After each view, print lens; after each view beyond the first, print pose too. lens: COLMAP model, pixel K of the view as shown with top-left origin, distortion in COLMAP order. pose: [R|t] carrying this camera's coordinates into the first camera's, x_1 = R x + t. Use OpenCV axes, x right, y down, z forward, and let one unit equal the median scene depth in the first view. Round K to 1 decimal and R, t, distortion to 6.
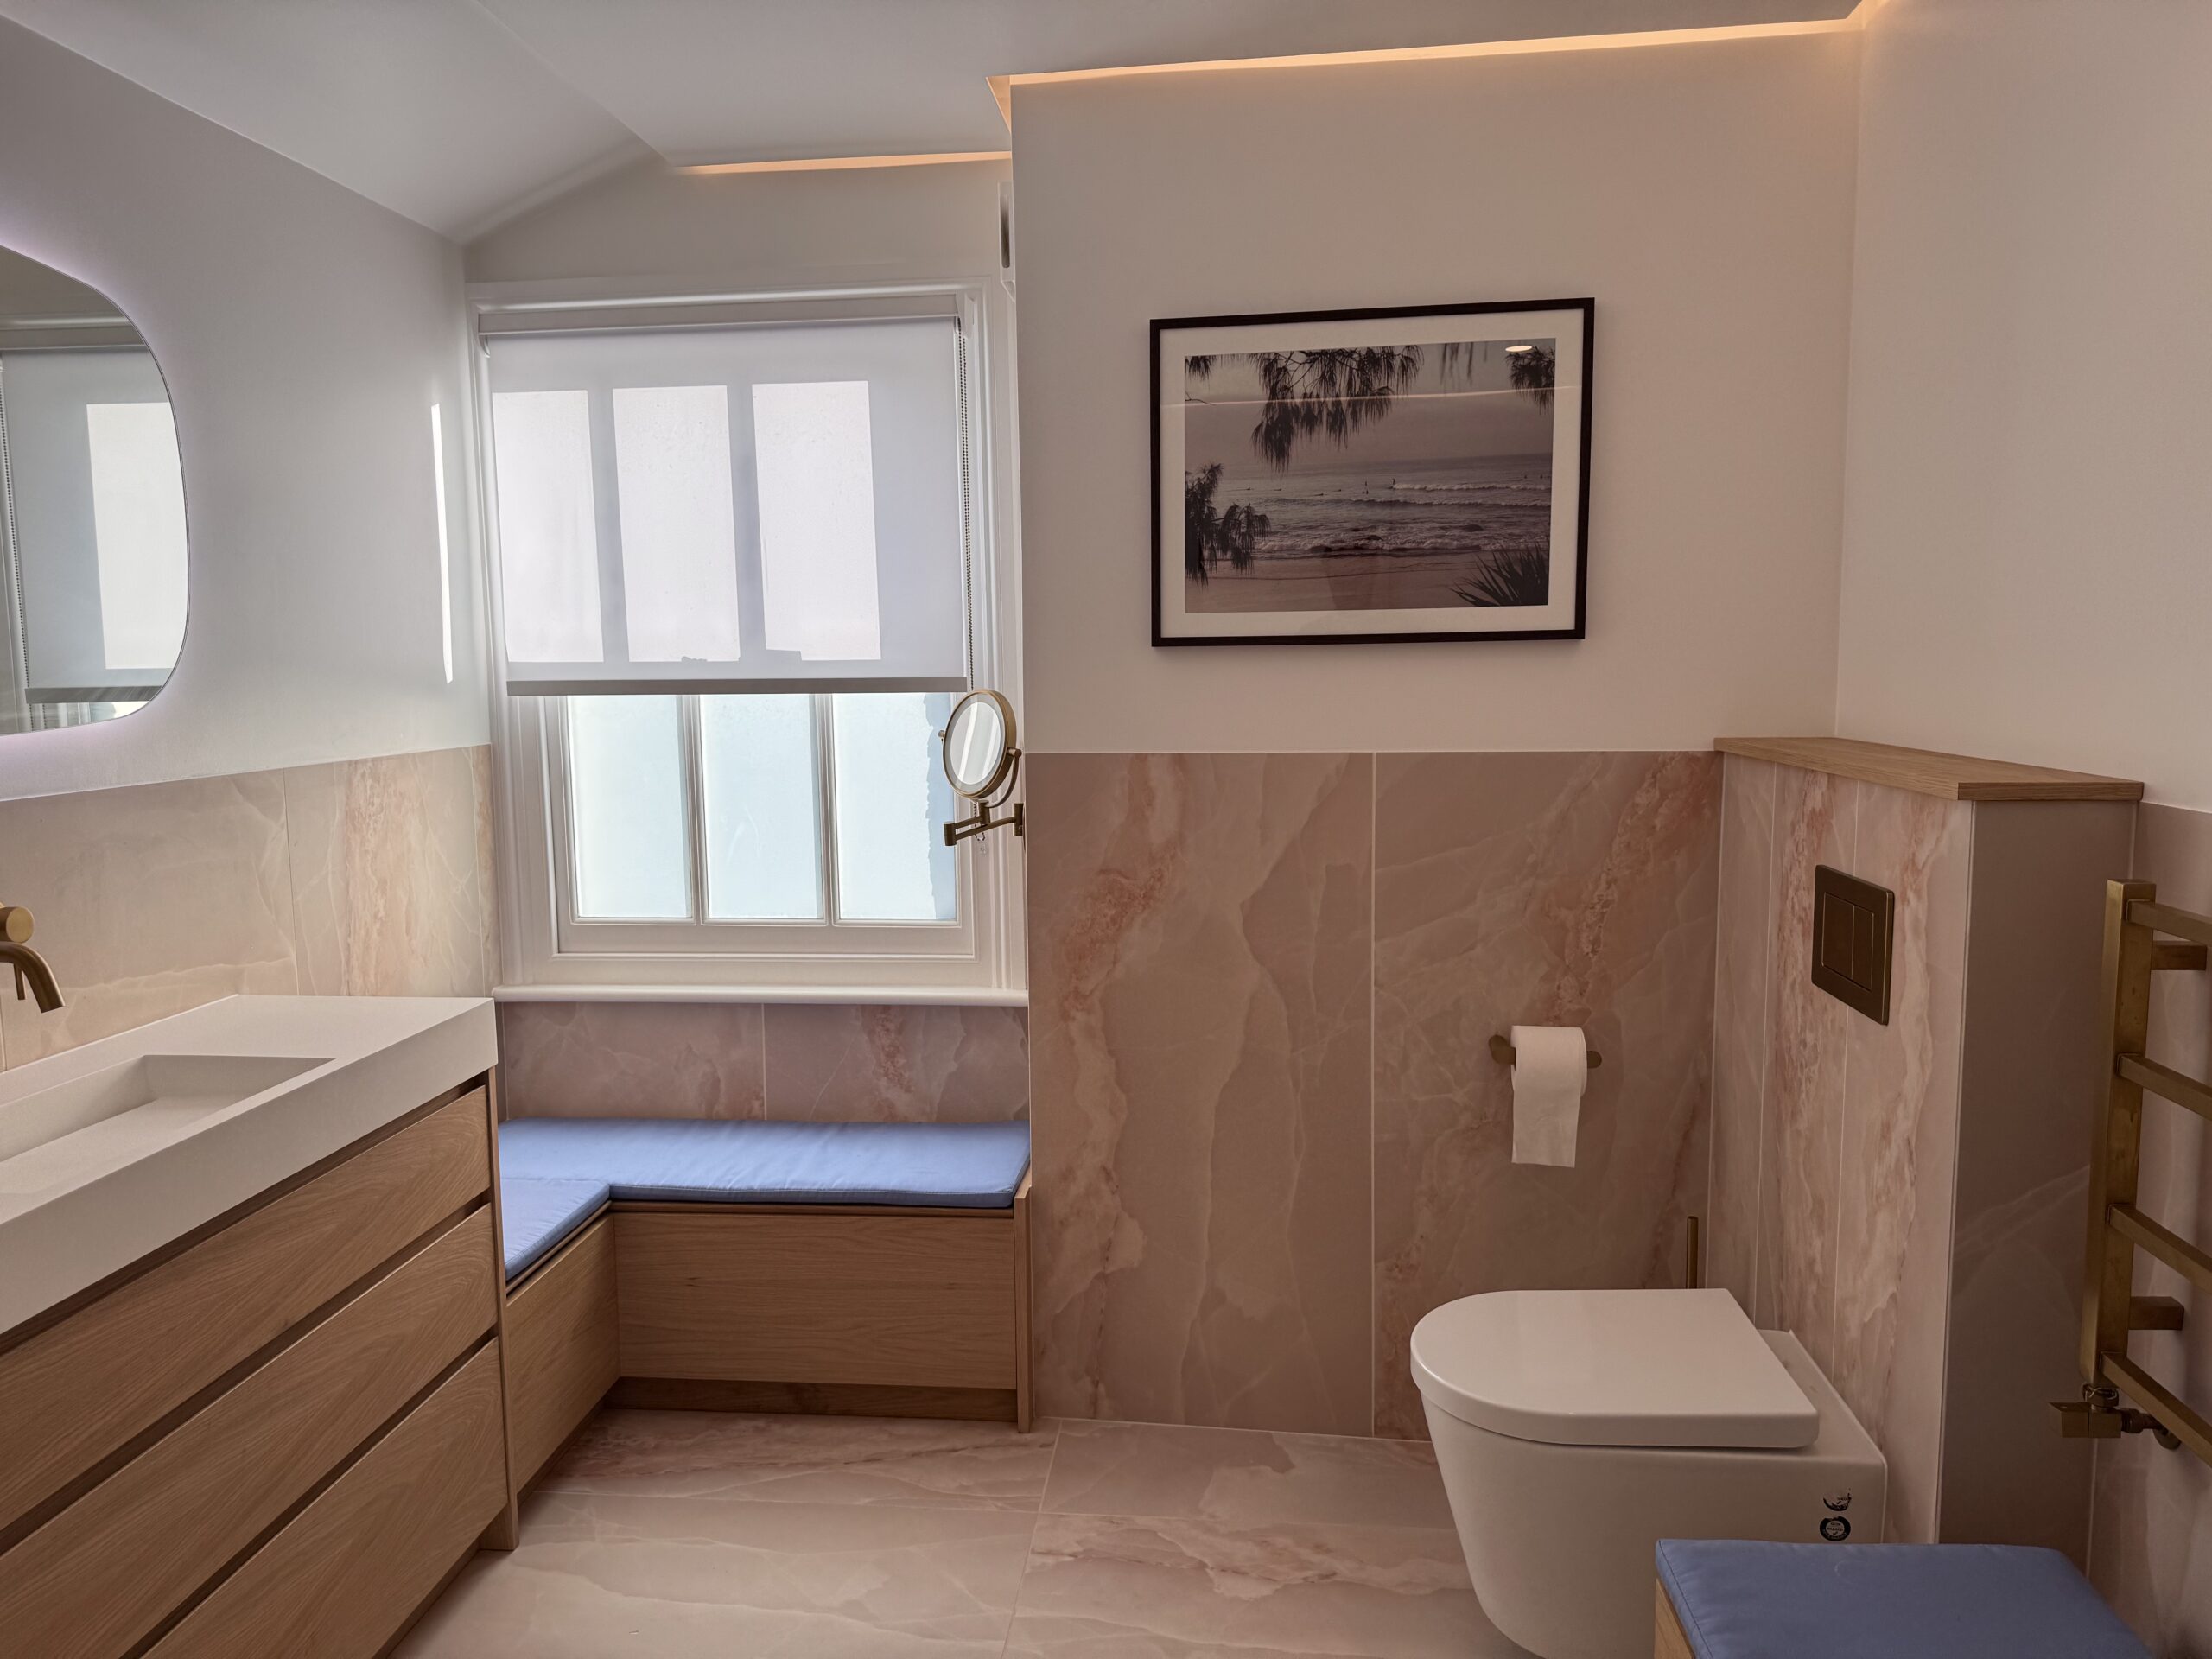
lens RADIAL K [[1547.7, 0, 1092.6], [0, 1547.7, 829.8], [0, 0, 1]] dist [0.143724, -0.271723]
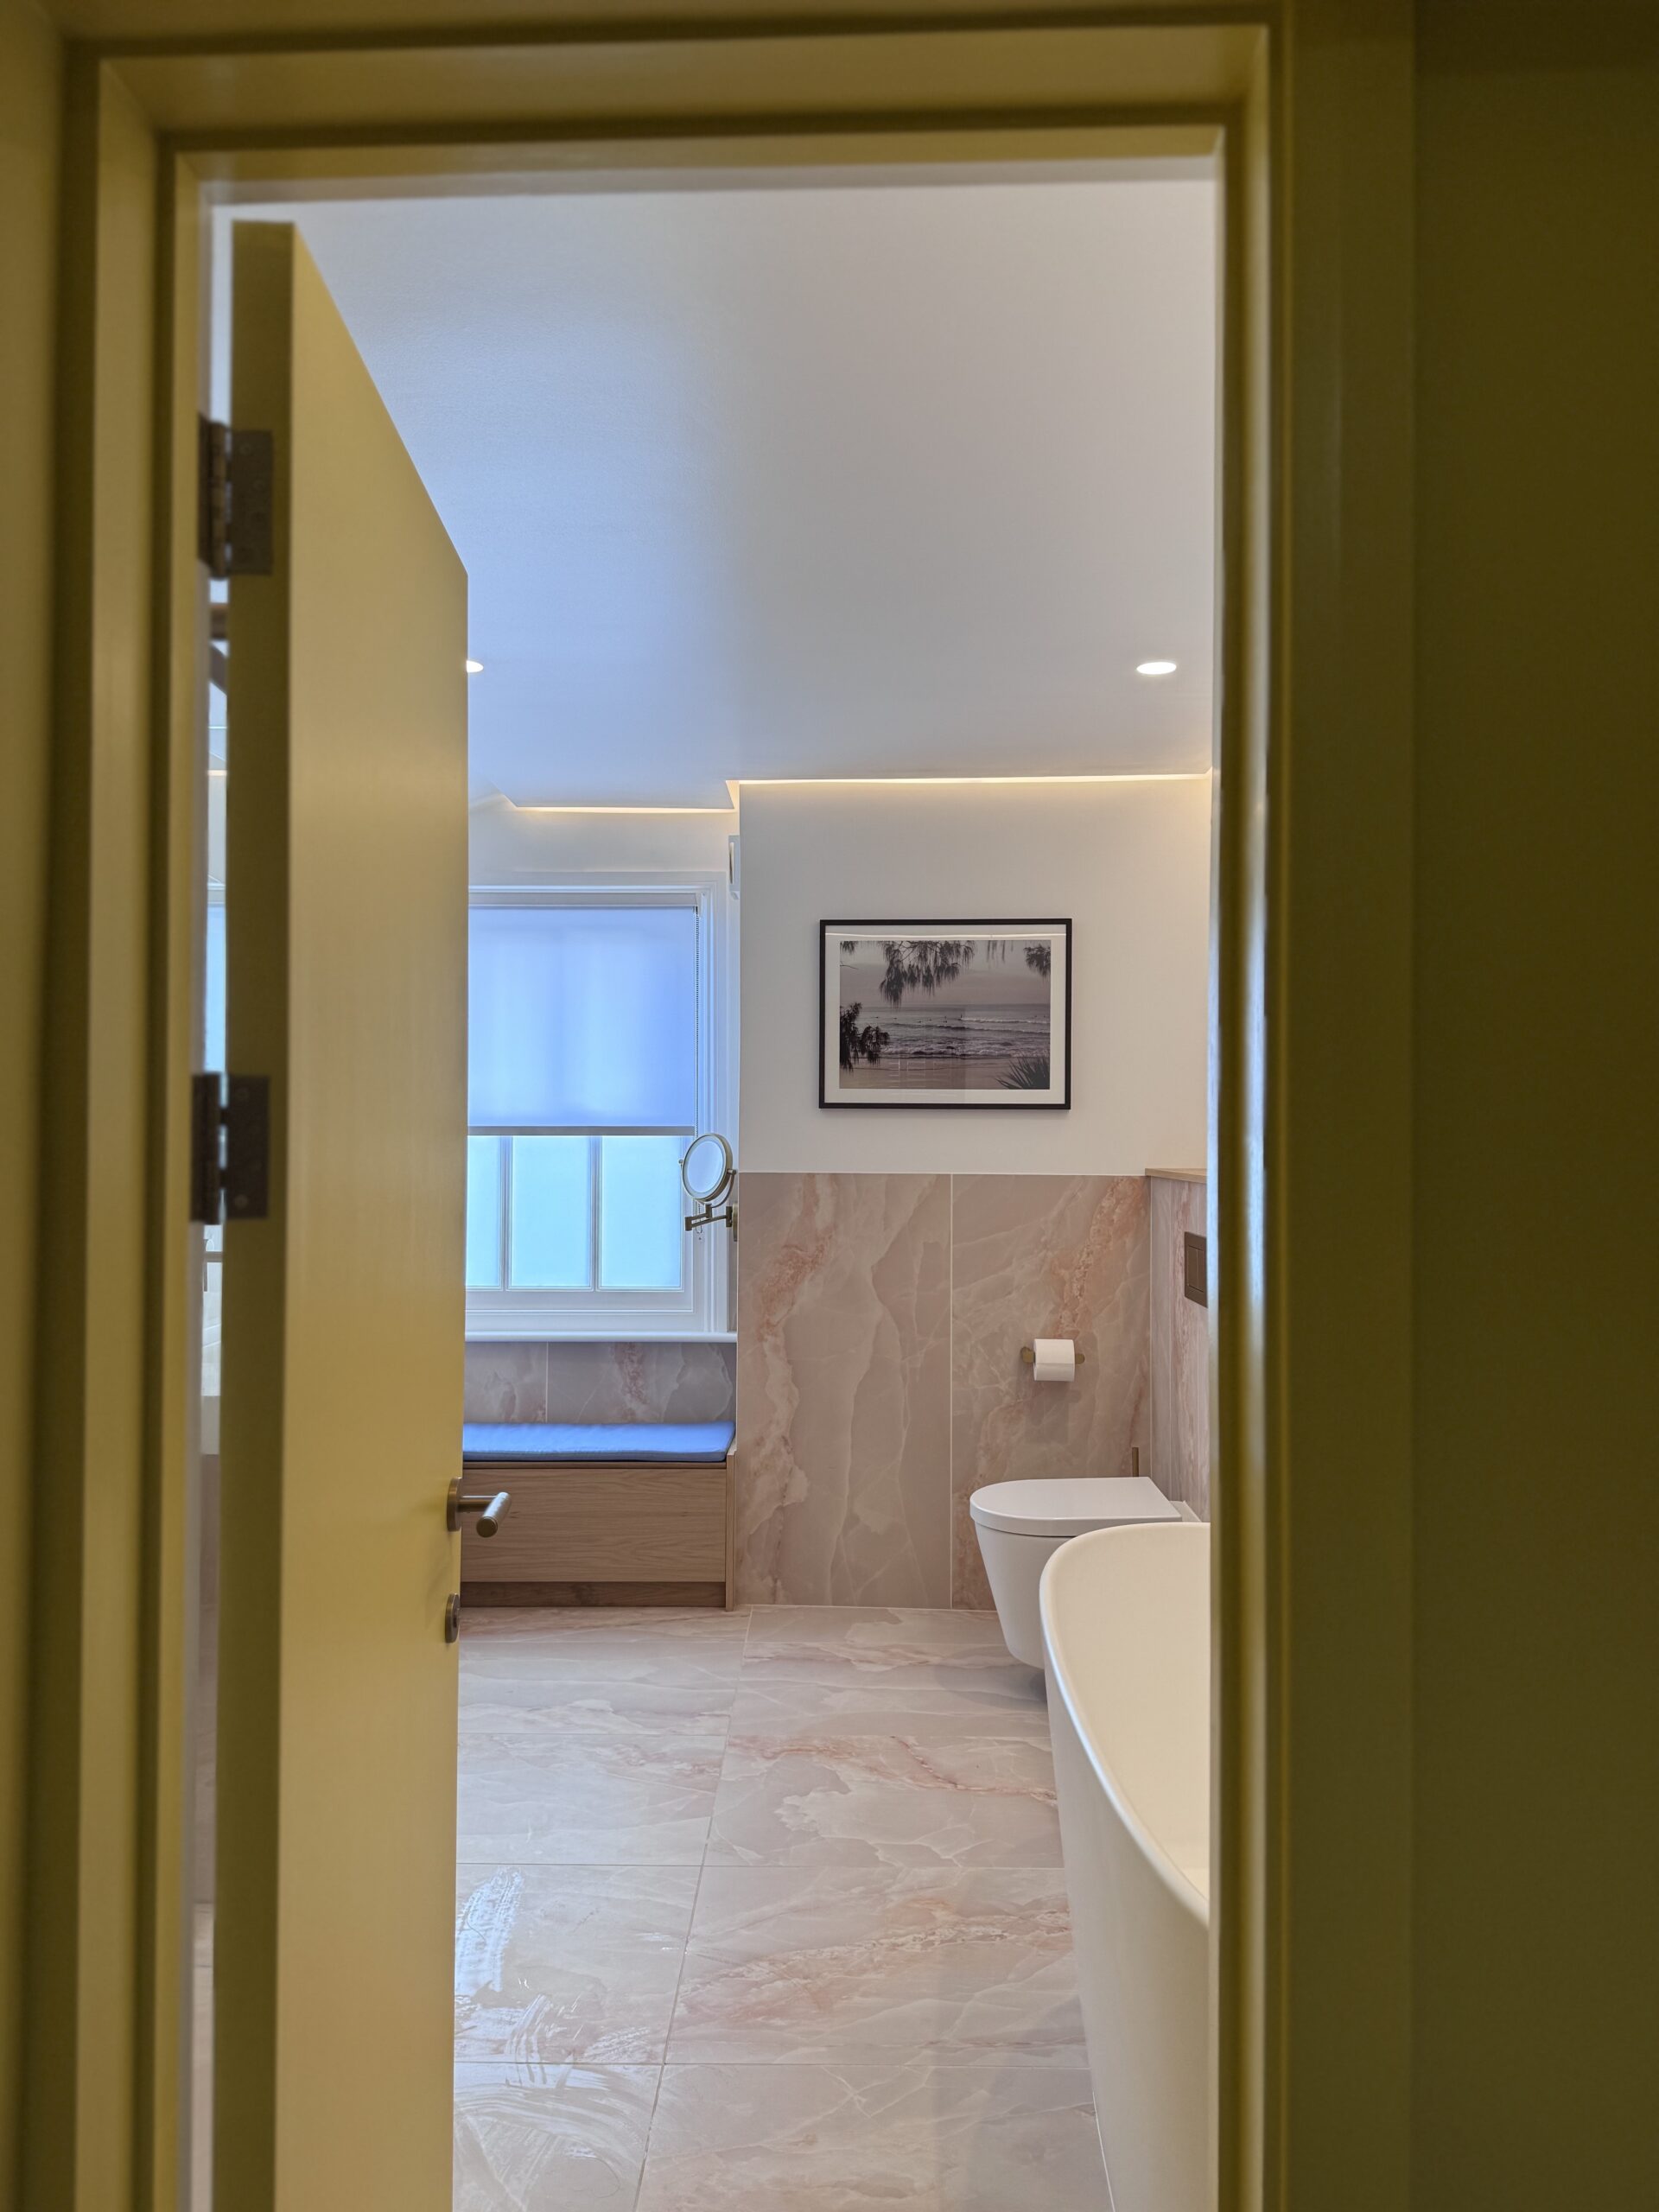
lens RADIAL K [[1547.7, 0, 829.5], [0, 1547.7, 1106.0], [0, 0, 1]] dist [0.143724, -0.271723]
pose [[0.995805, 0.019059, 0.089488, -0.097371], [-0.007667, 0.992006, -0.125956, 0.086609], [-0.091174, 0.124741, 0.987991, -0.626977]]
